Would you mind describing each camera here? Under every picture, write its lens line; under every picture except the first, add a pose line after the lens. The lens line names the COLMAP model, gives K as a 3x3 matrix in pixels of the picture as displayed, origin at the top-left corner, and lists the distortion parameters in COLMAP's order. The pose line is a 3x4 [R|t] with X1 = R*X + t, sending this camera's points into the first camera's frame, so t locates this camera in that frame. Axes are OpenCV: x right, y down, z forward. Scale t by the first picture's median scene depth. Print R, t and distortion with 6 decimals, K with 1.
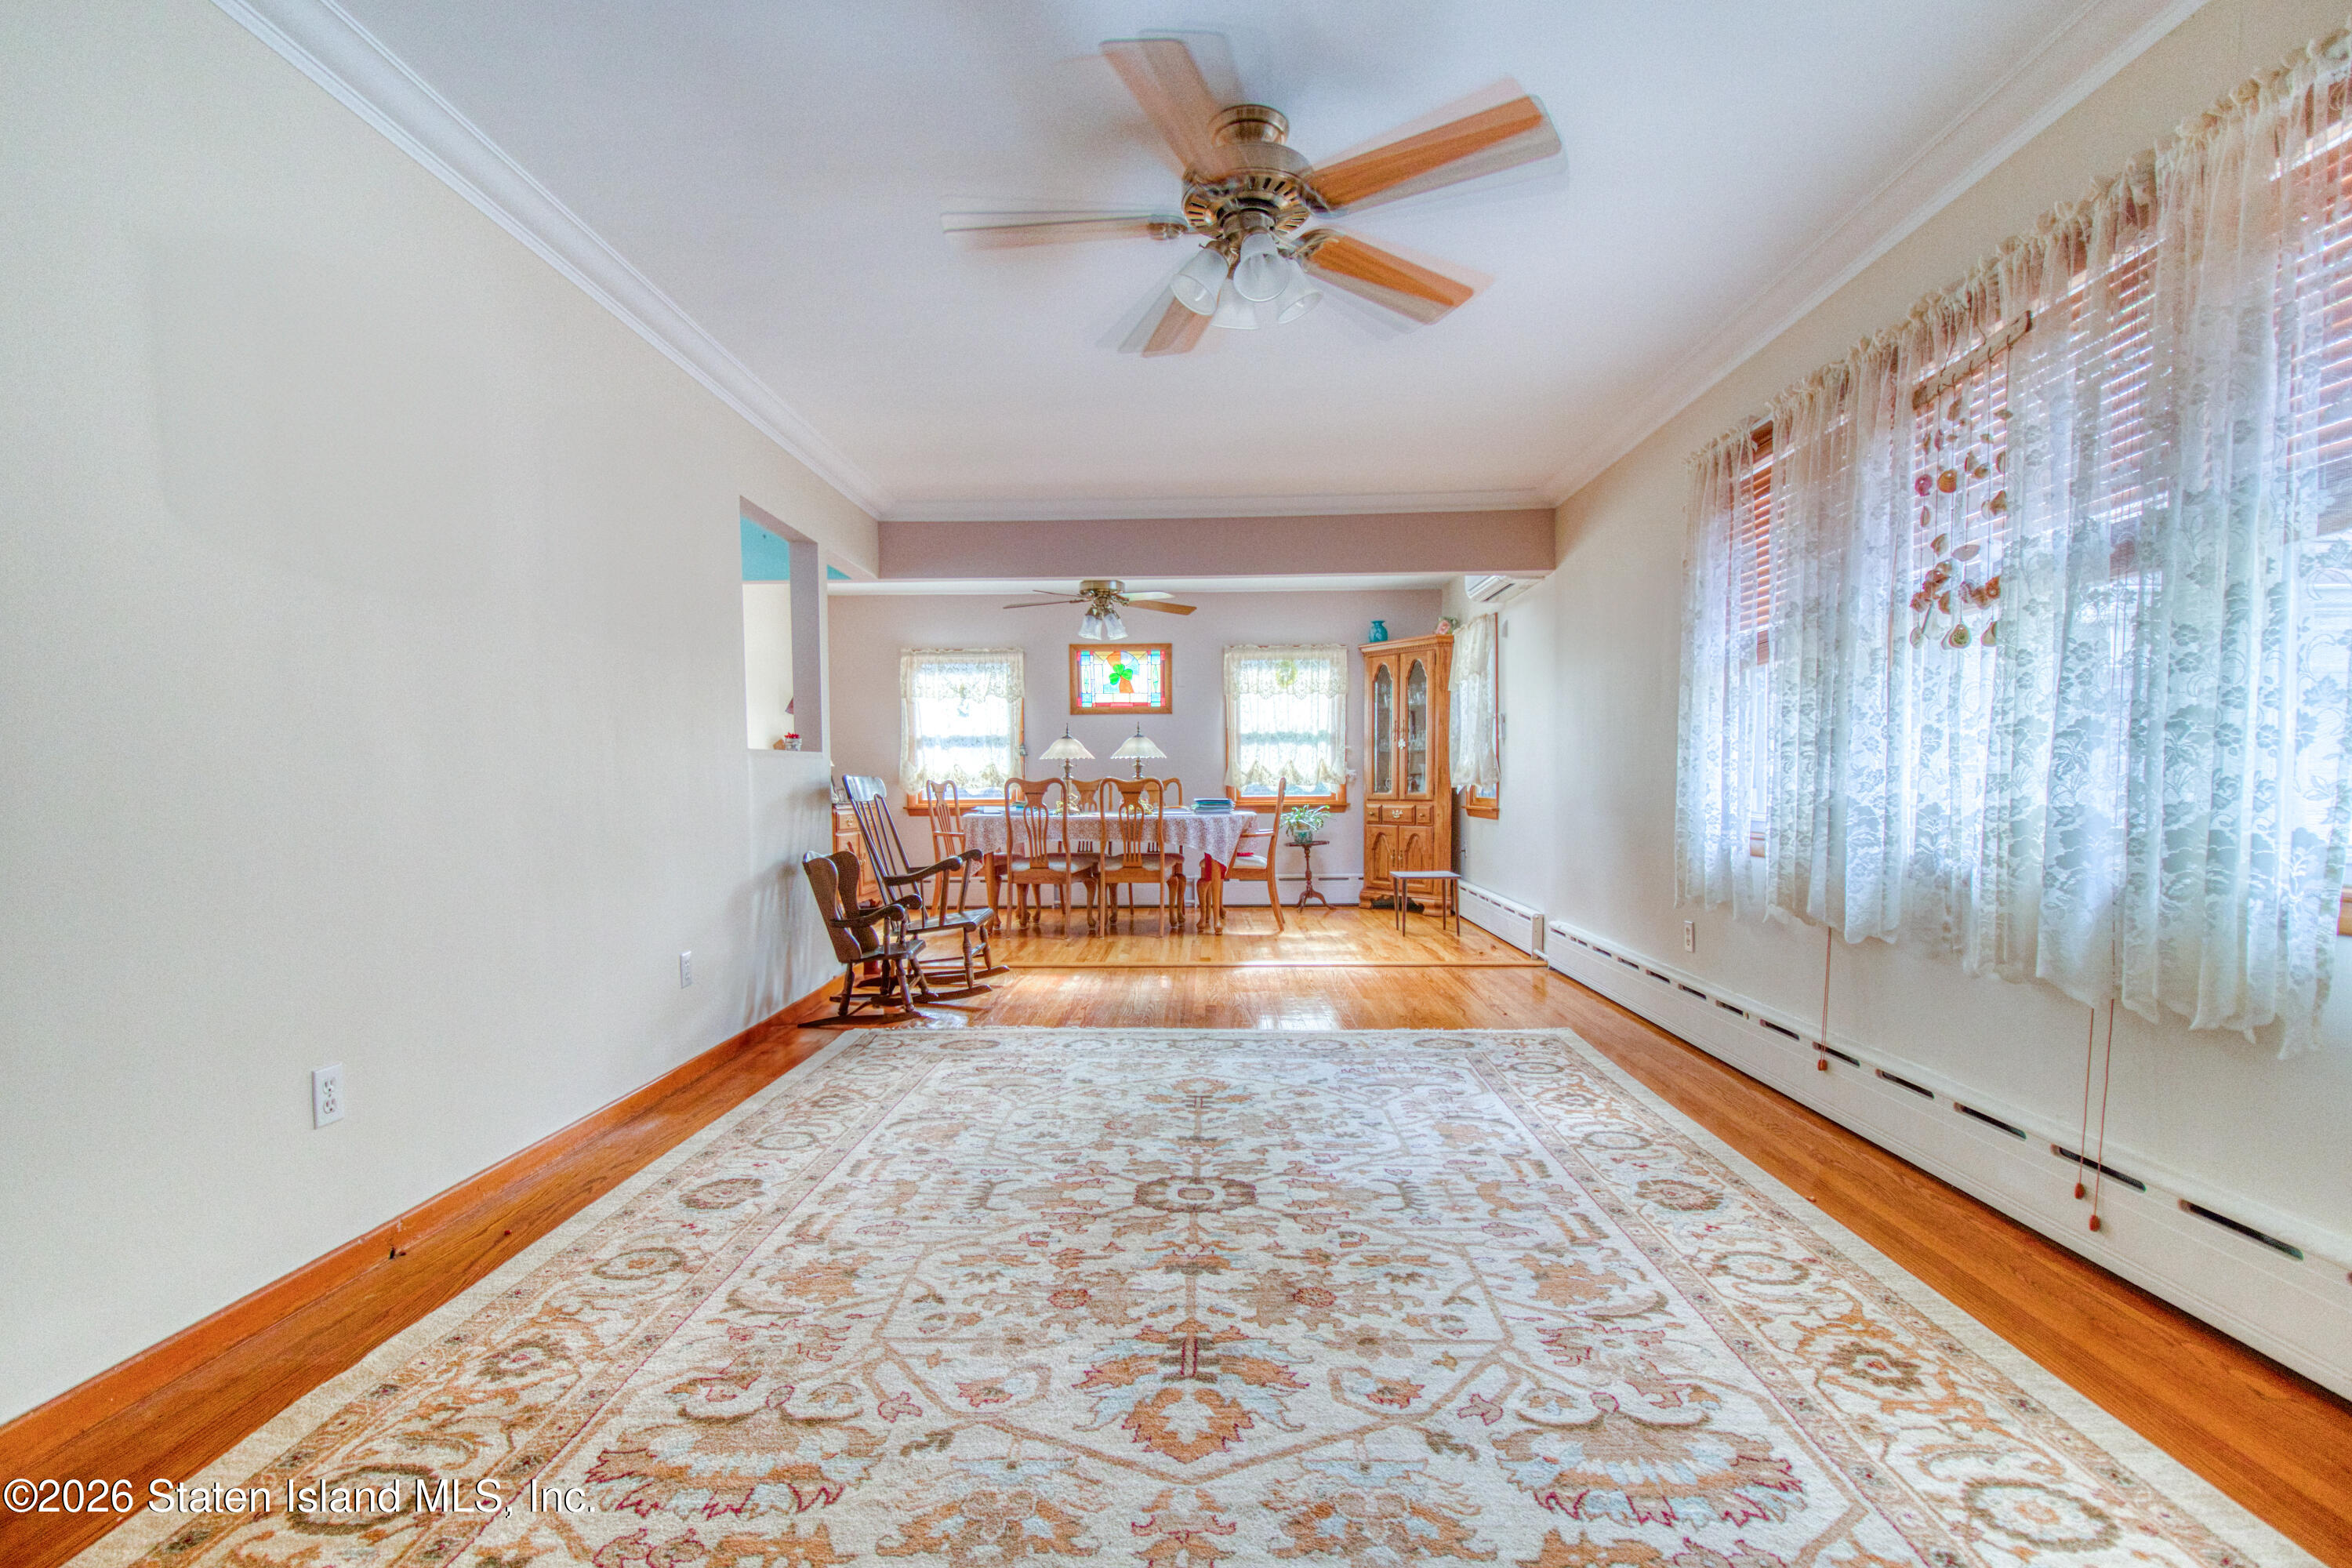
lens RADIAL K [[1113.2, 0, 1168.5], [0, 1113.2, 829.7], [0, 0, 1]] dist [0.017005, -0.012236]
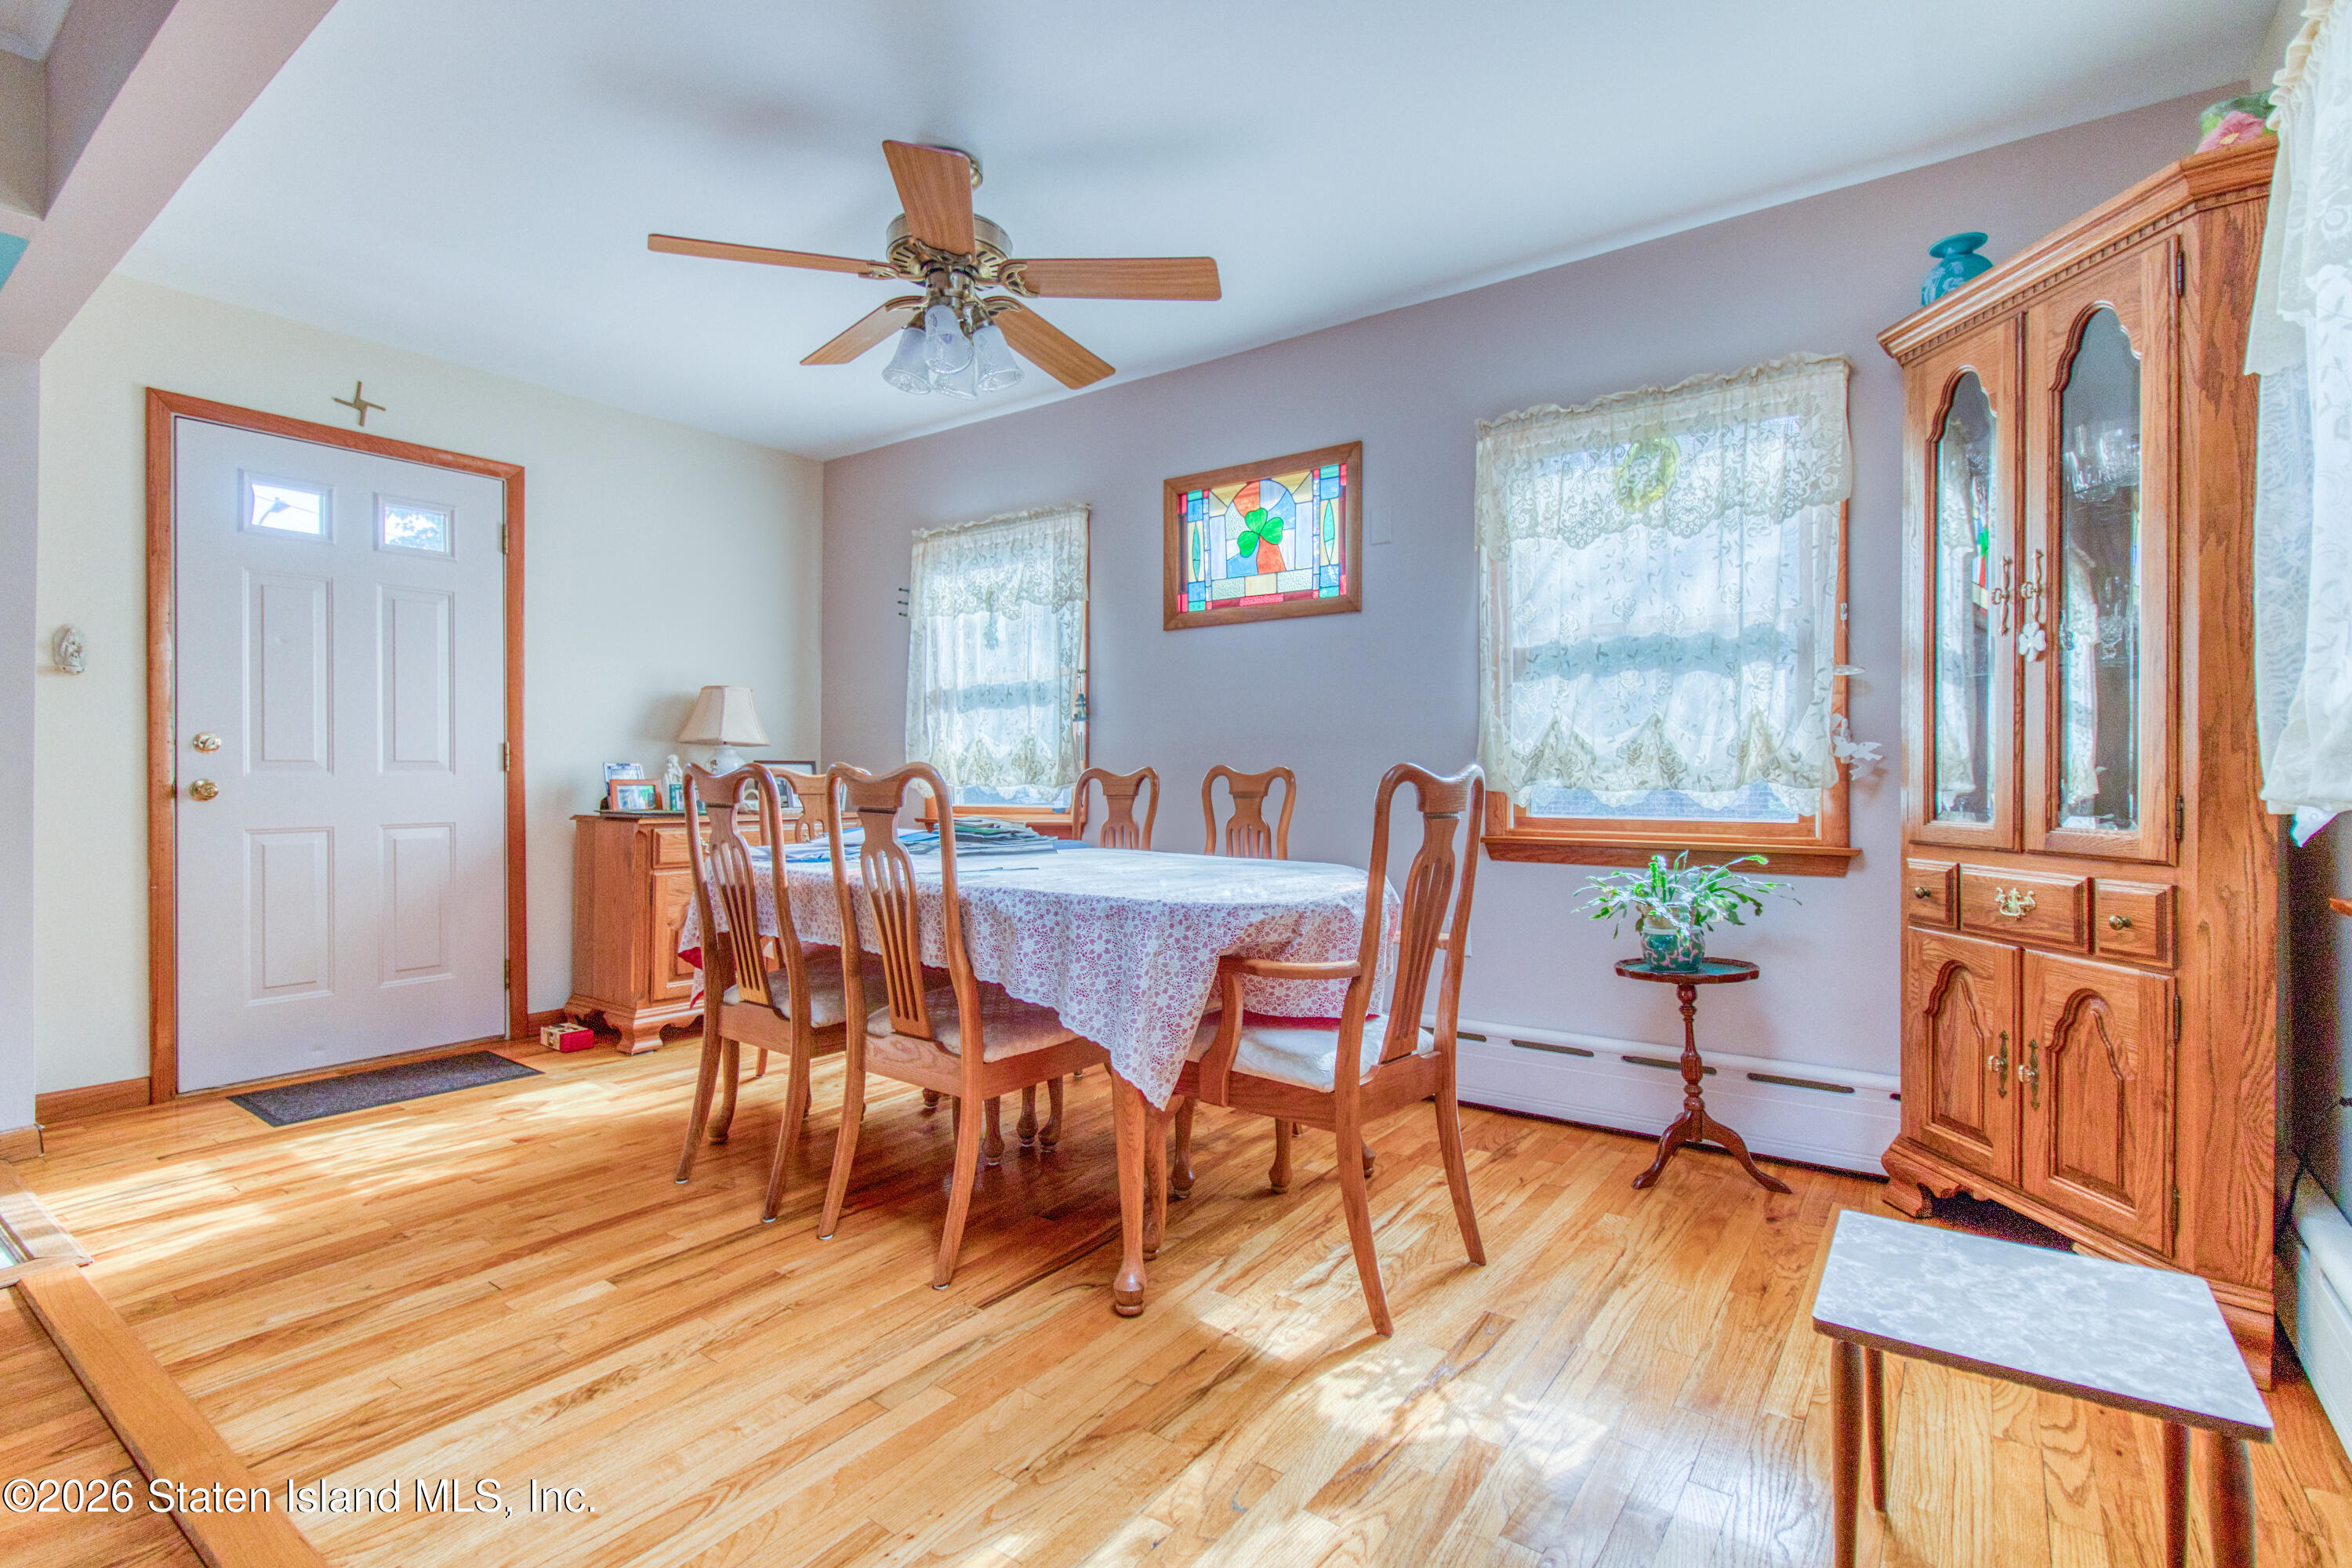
lens RADIAL K [[1113.2, 0, 1176.2], [0, 1113.2, 775.0], [0, 0, 1]] dist [0.017005, -0.012236]
pose [[0.826413, 0.007219, -0.563018, 0.538112], [-0.033095, 0.998812, -0.035772, -0.080769], [0.562091, 0.048196, 0.825670, 1.874736]]
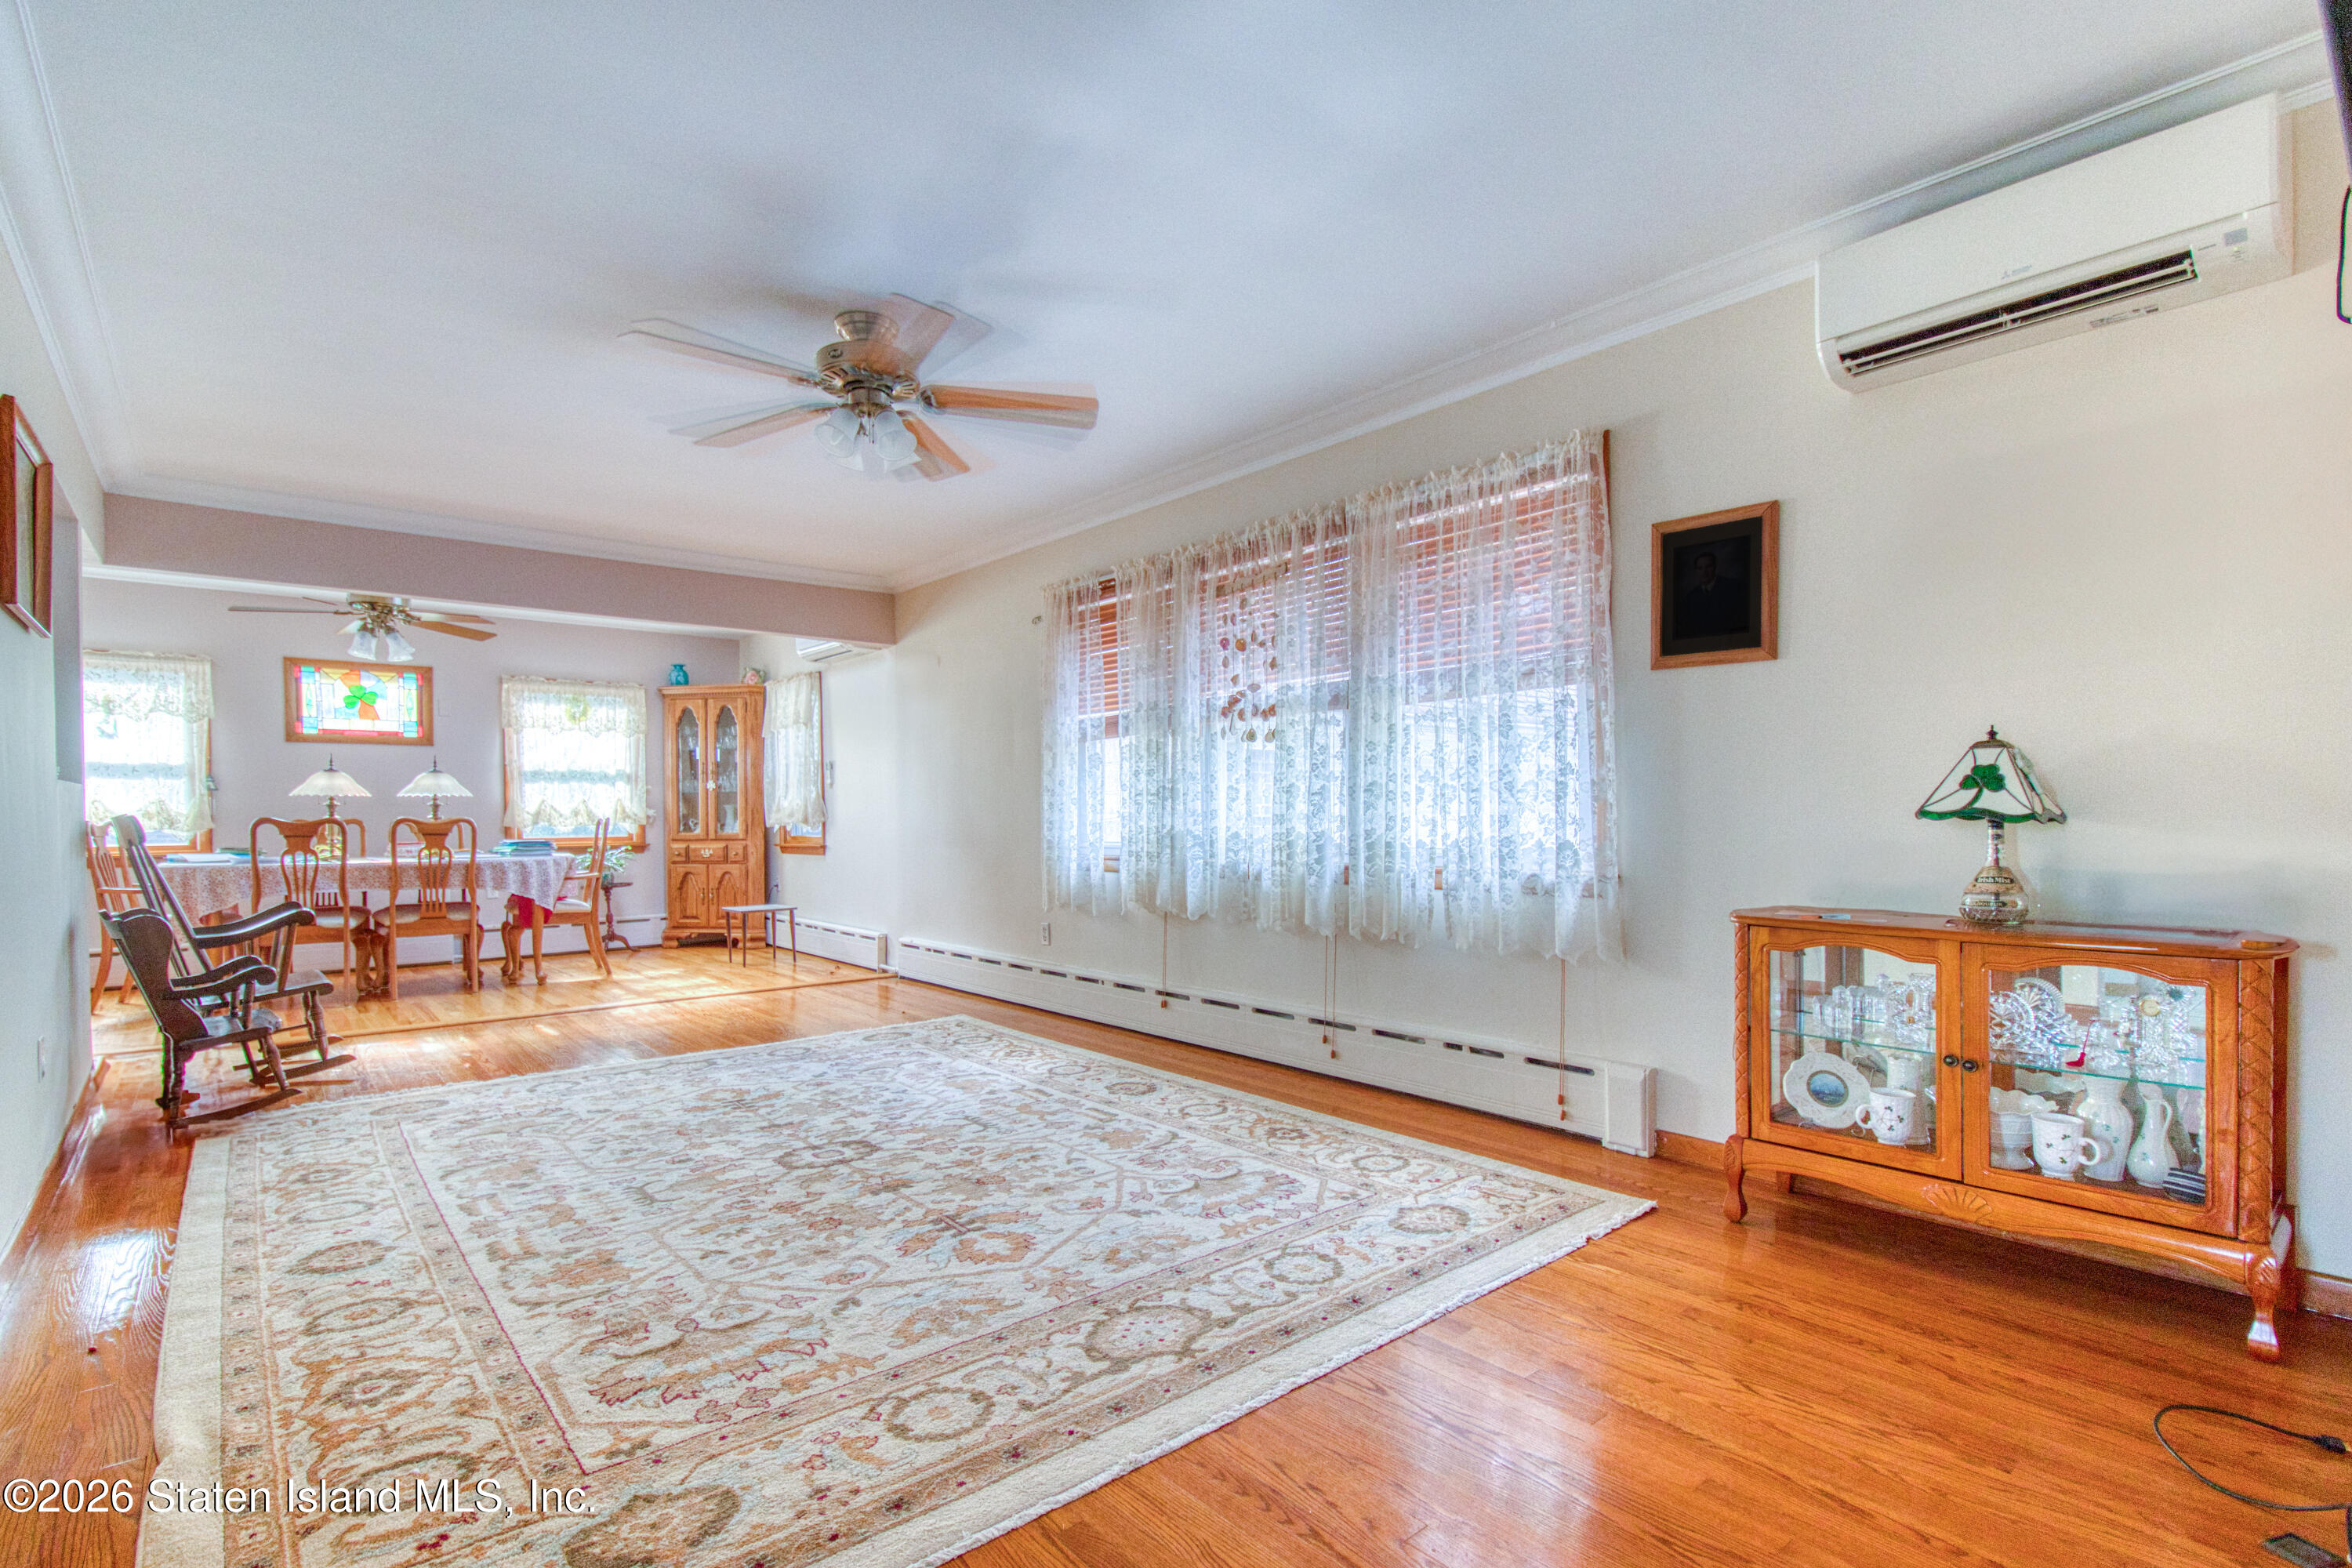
lens RADIAL K [[1113.2, 0, 1177.3], [0, 1113.2, 825.2], [0, 0, 1]] dist [0.017005, -0.012236]
pose [[0.741790, -0.005014, 0.670614, -0.466777], [0.032256, 0.999081, -0.028209, 0.009864], [-0.669856, 0.042557, 0.741270, -0.169596]]
